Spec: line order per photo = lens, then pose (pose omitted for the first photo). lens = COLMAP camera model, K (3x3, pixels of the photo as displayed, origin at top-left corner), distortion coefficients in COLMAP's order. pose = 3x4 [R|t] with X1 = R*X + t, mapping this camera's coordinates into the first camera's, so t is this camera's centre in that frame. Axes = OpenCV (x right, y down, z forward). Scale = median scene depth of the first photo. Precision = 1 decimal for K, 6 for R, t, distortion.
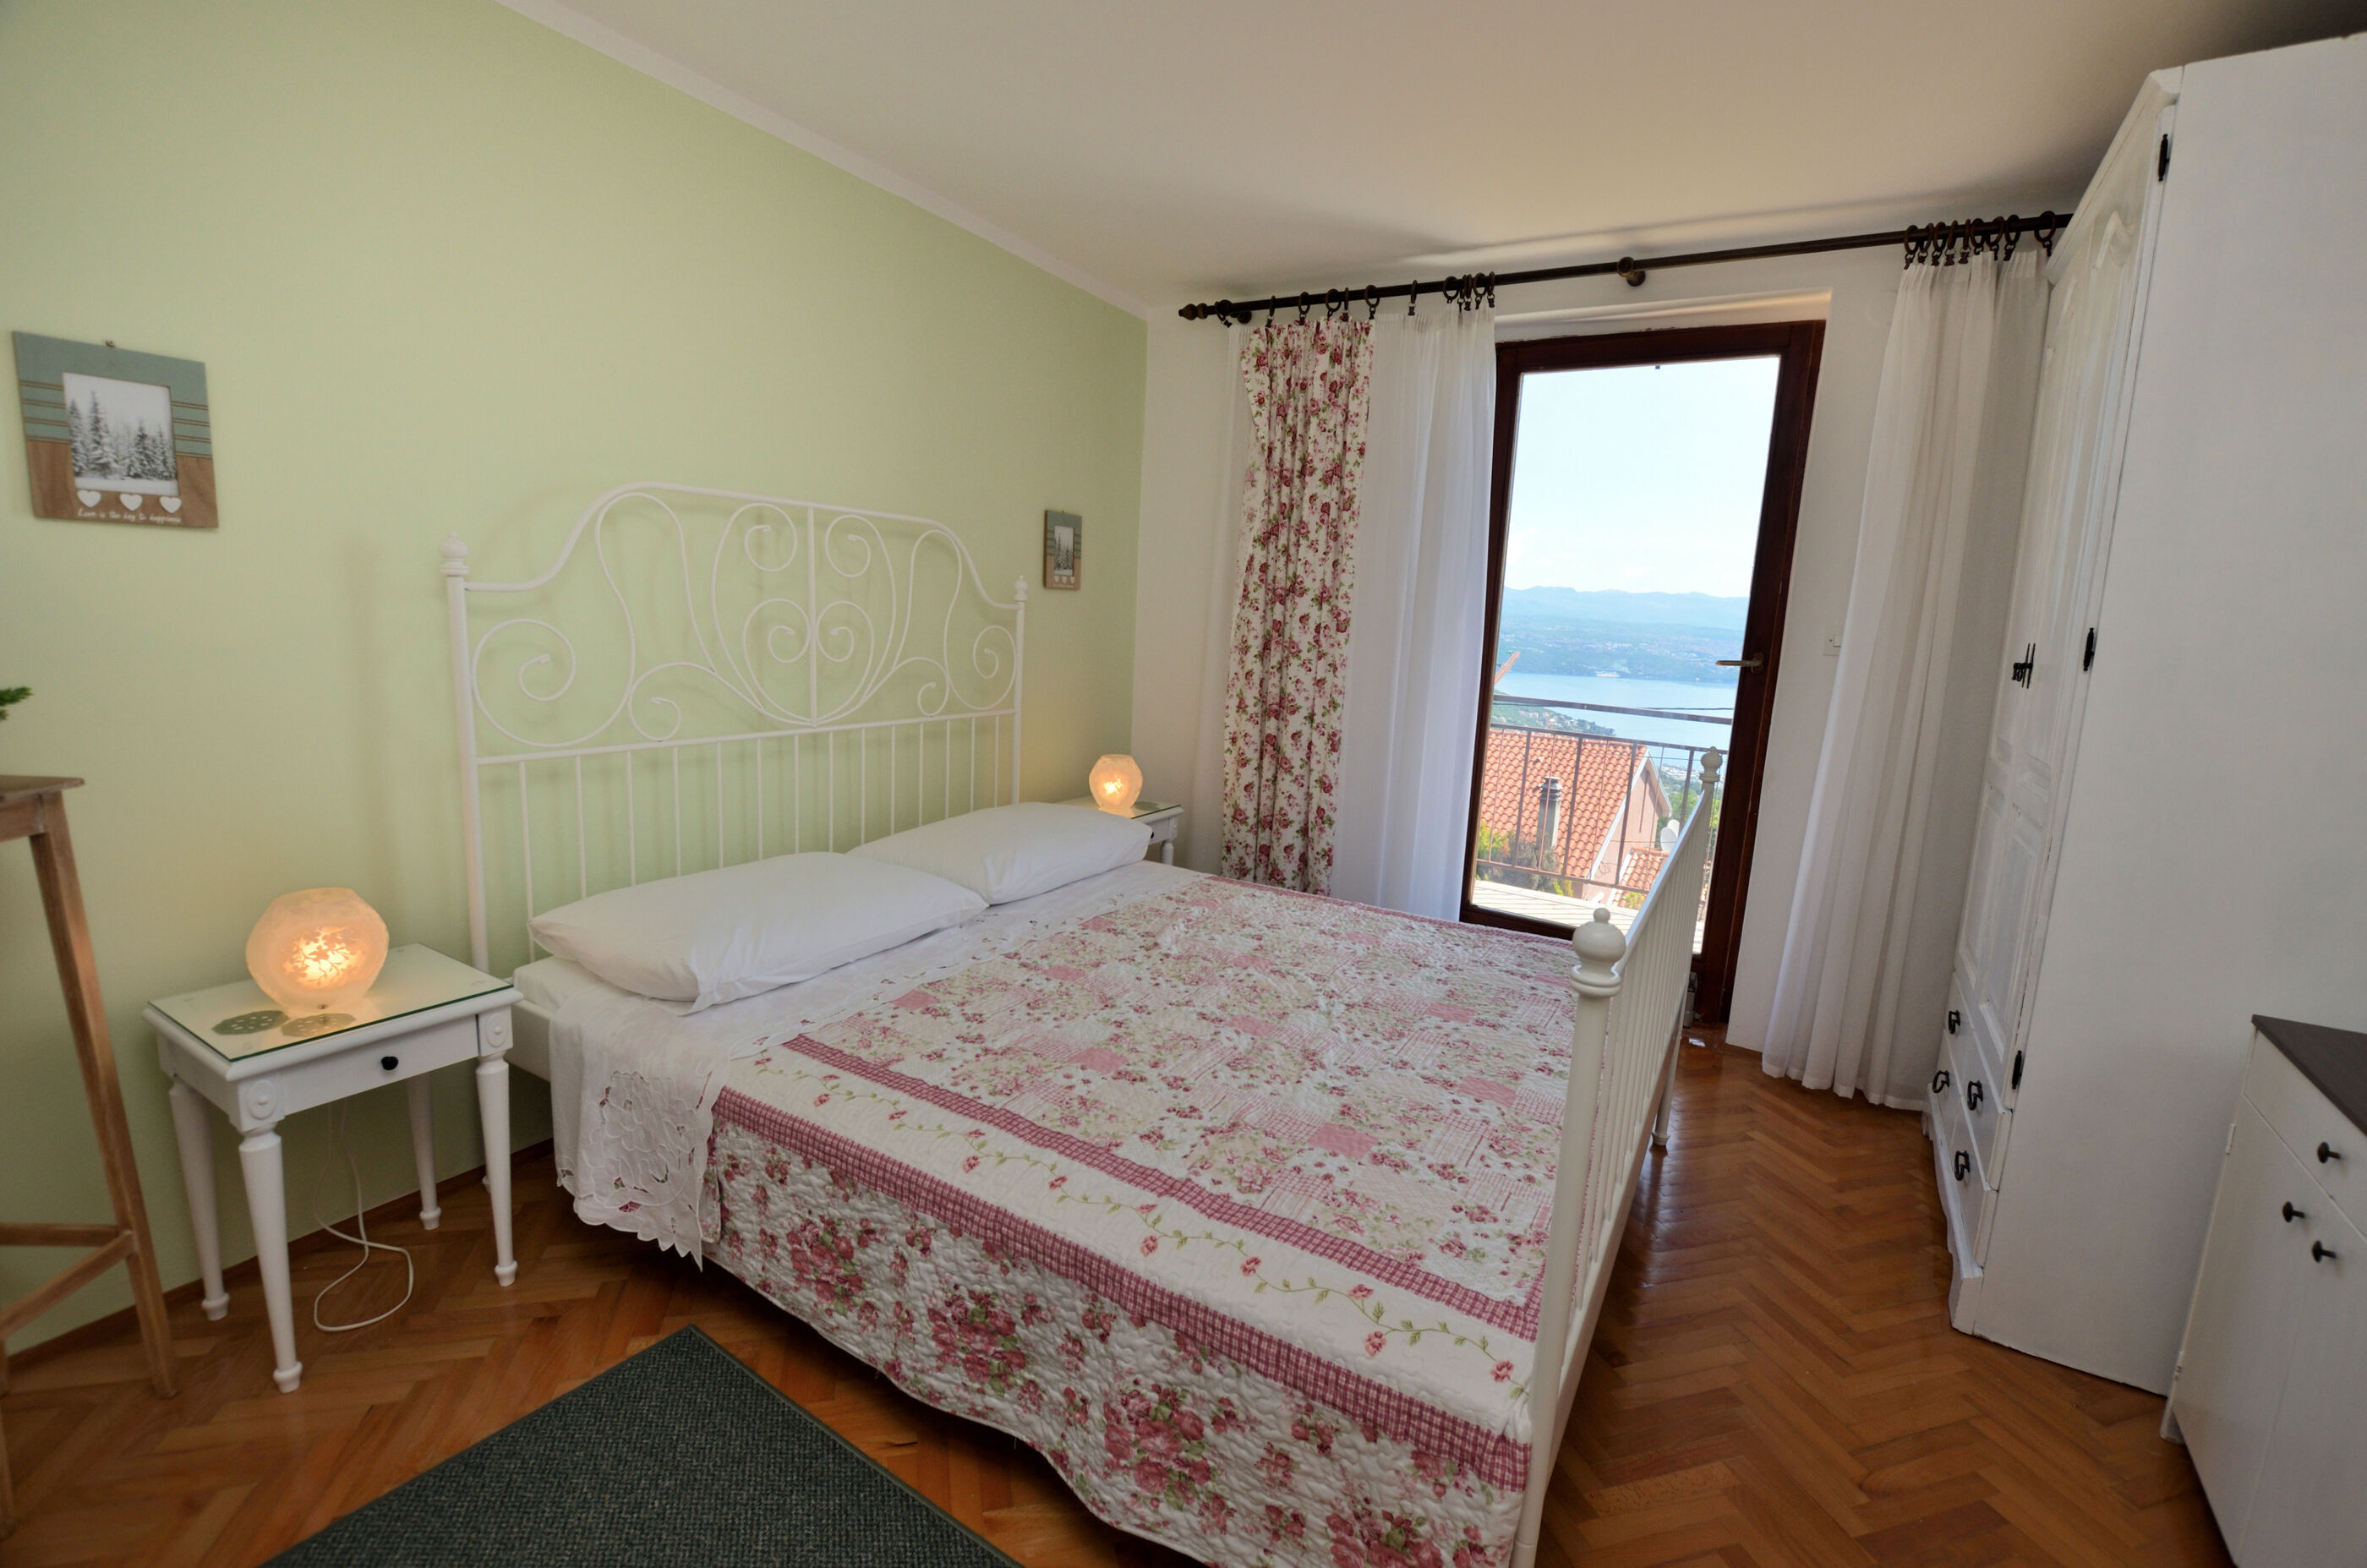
lens RADIAL K [[1052.0, 0, 1187.8], [0, 1052.0, 773.6], [0, 0, 1]] dist [-0.034033, 0.005490]
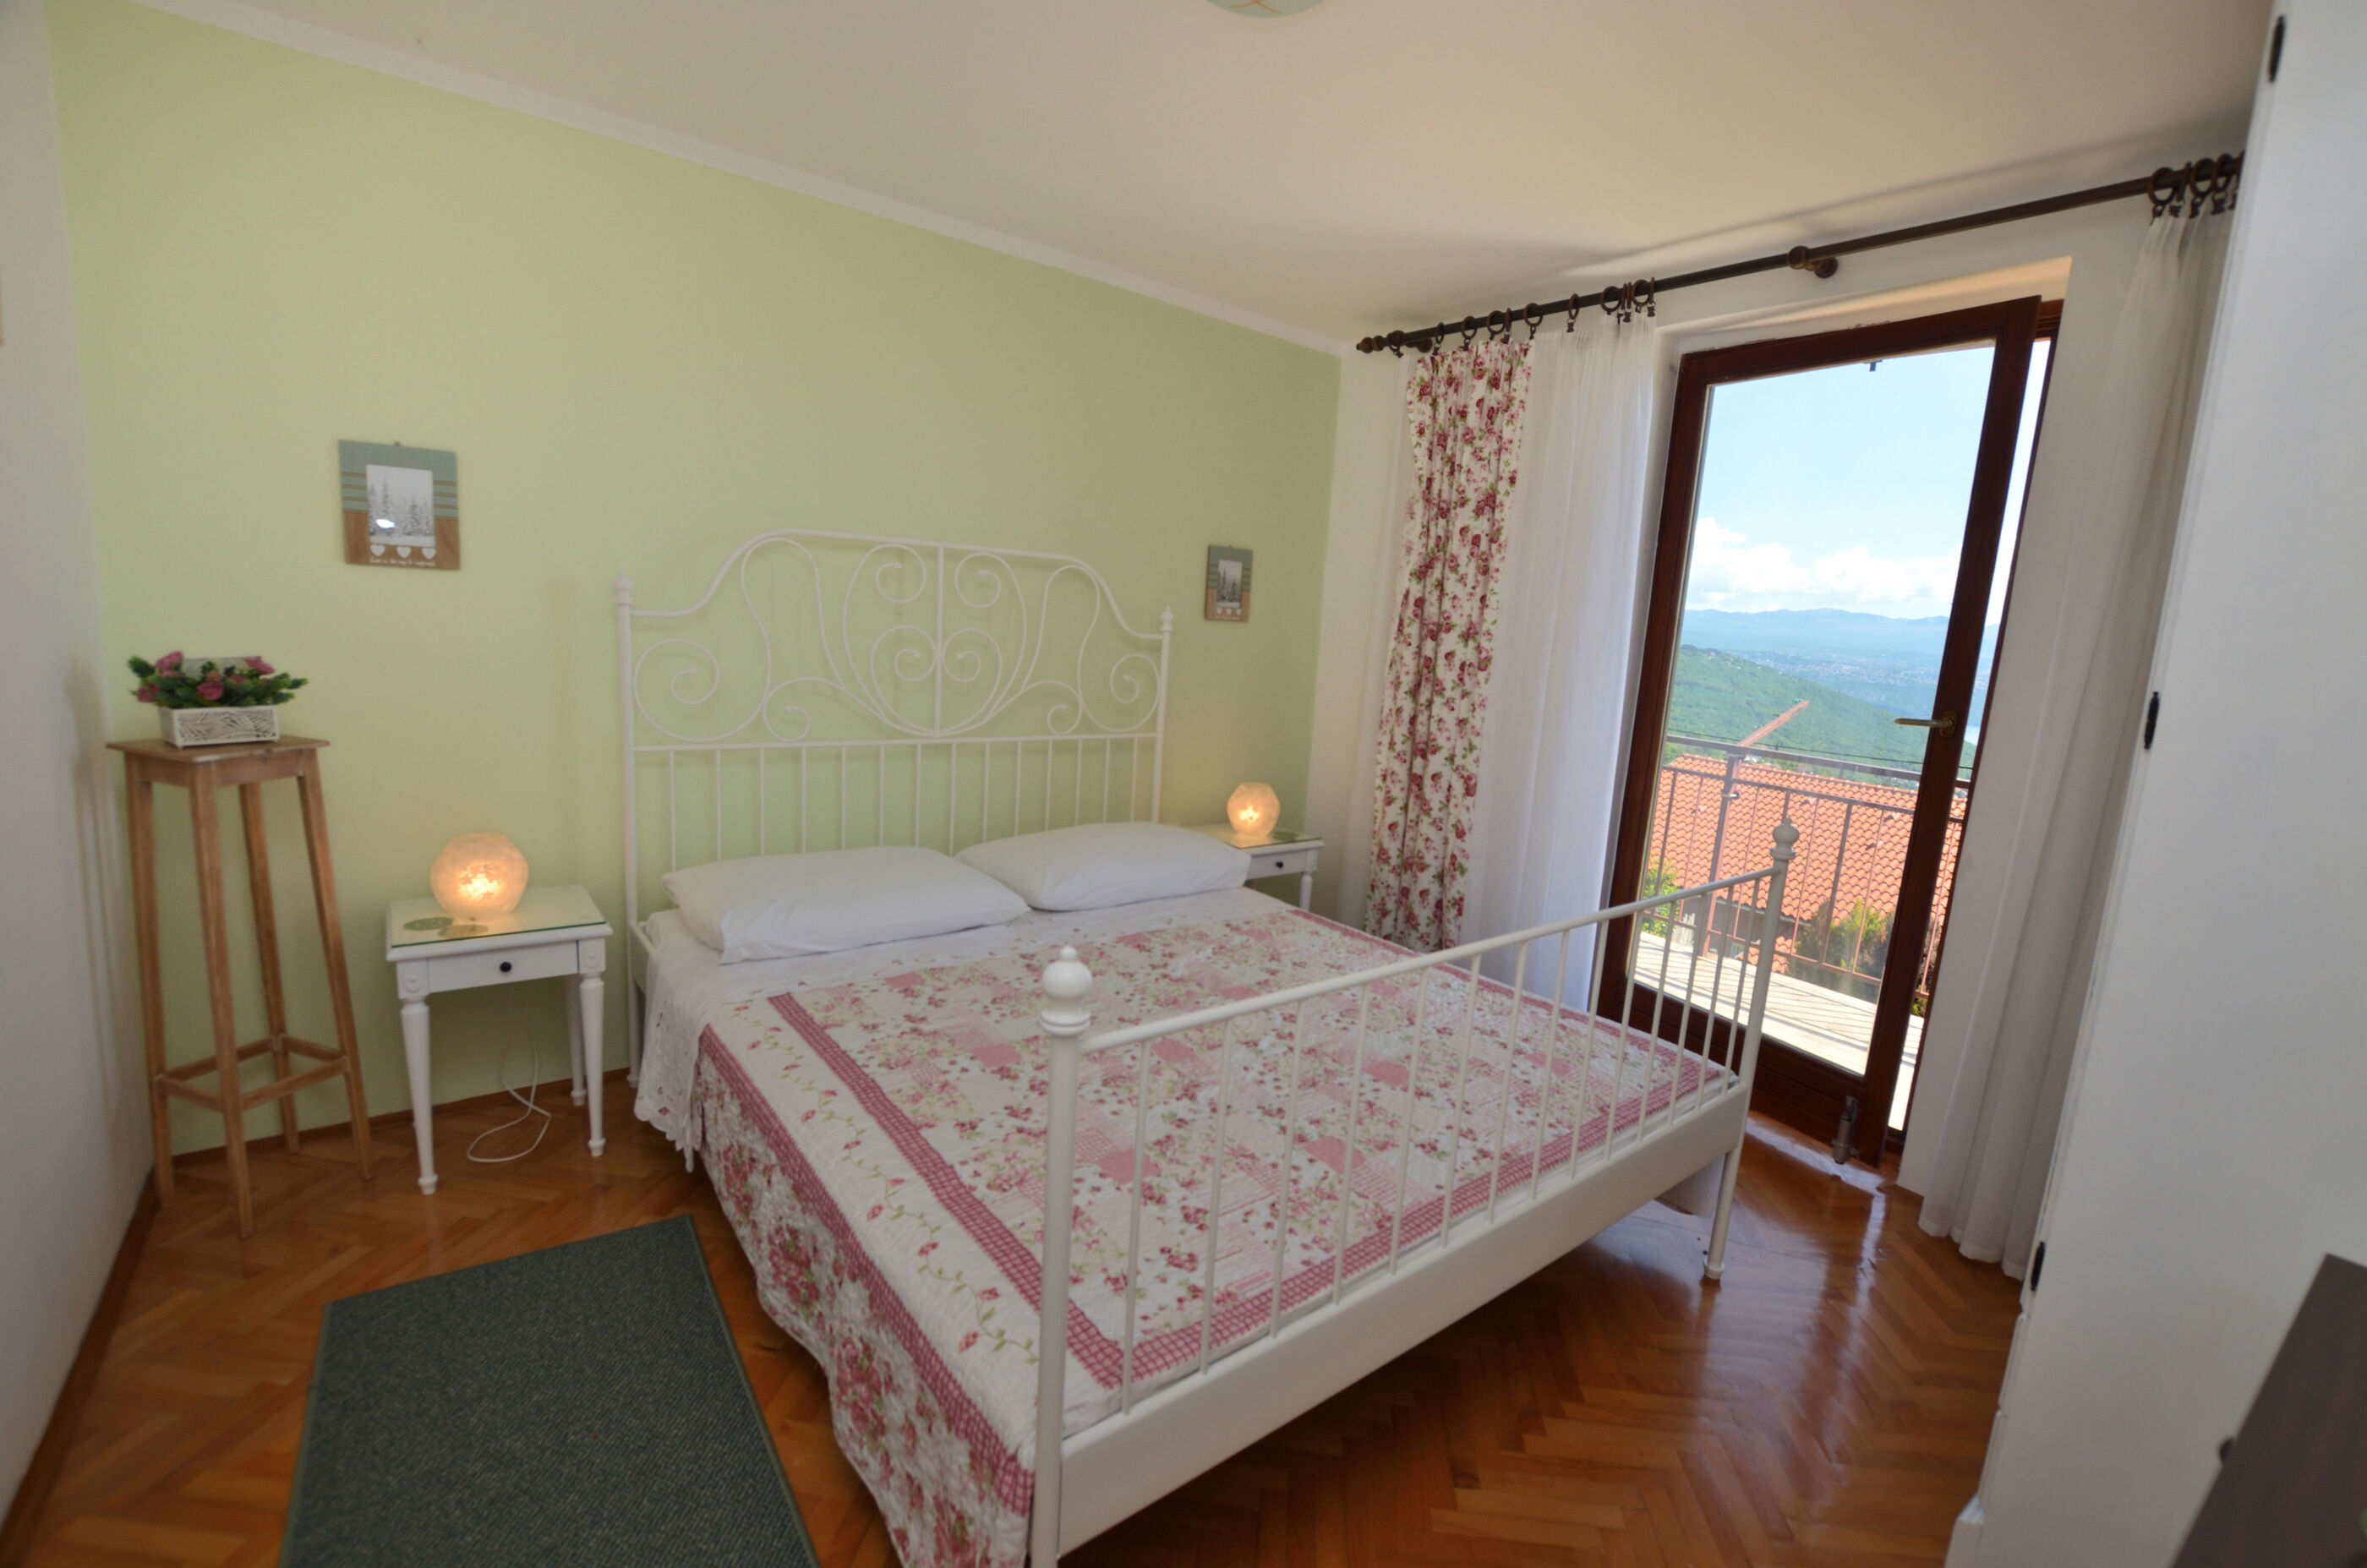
lens RADIAL K [[1045.4, 0, 1183.5], [0, 1045.4, 784.0], [0, 0, 1]] dist [-0.031569, 0.003370]
pose [[0.928217, 0.070506, -0.365297, 0.262249], [-0.076539, 0.997065, -0.002041, -0.010826], [0.364080, 0.029854, 0.930889, 0.031698]]
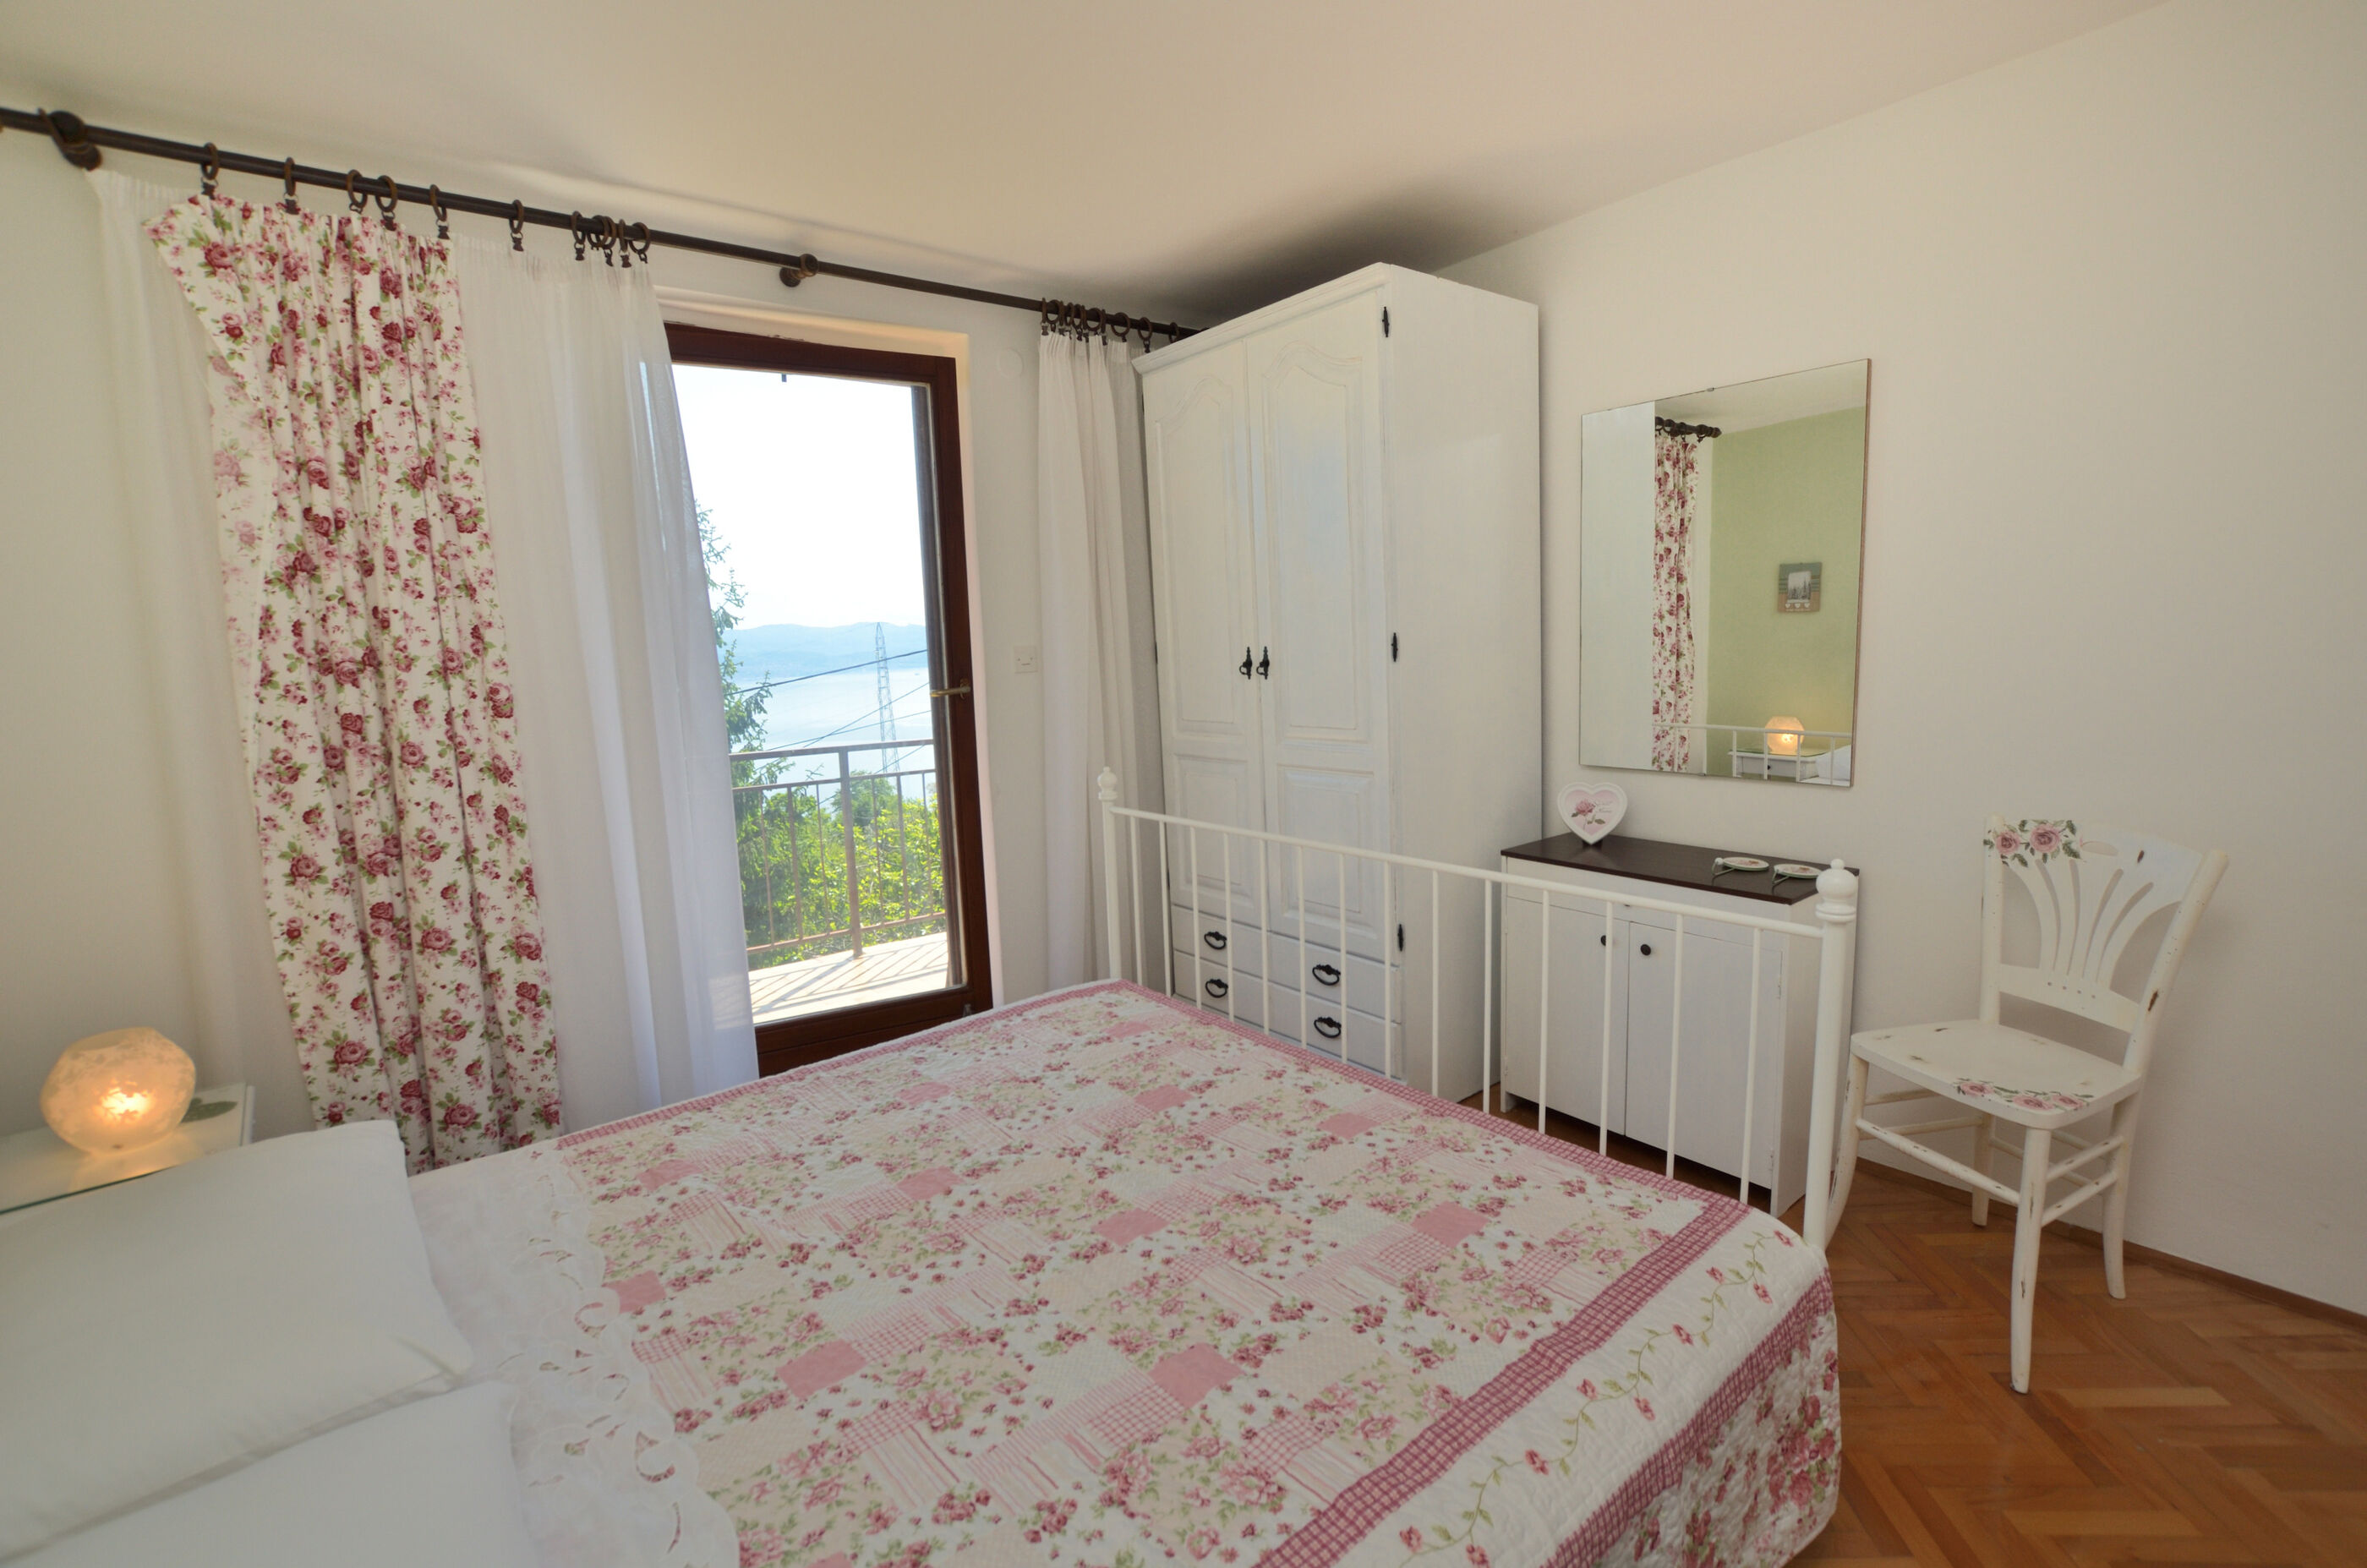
lens RADIAL K [[1058.8, 0, 1215.3], [0, 1058.8, 791.5], [0, 0, 1]] dist [-0.029711, -0.000082]
pose [[0.310563, -0.199353, 0.929413, -0.351797], [0.199137, 0.969709, 0.141454, -0.099734], [-0.929460, 0.141150, 0.340854, 0.395722]]
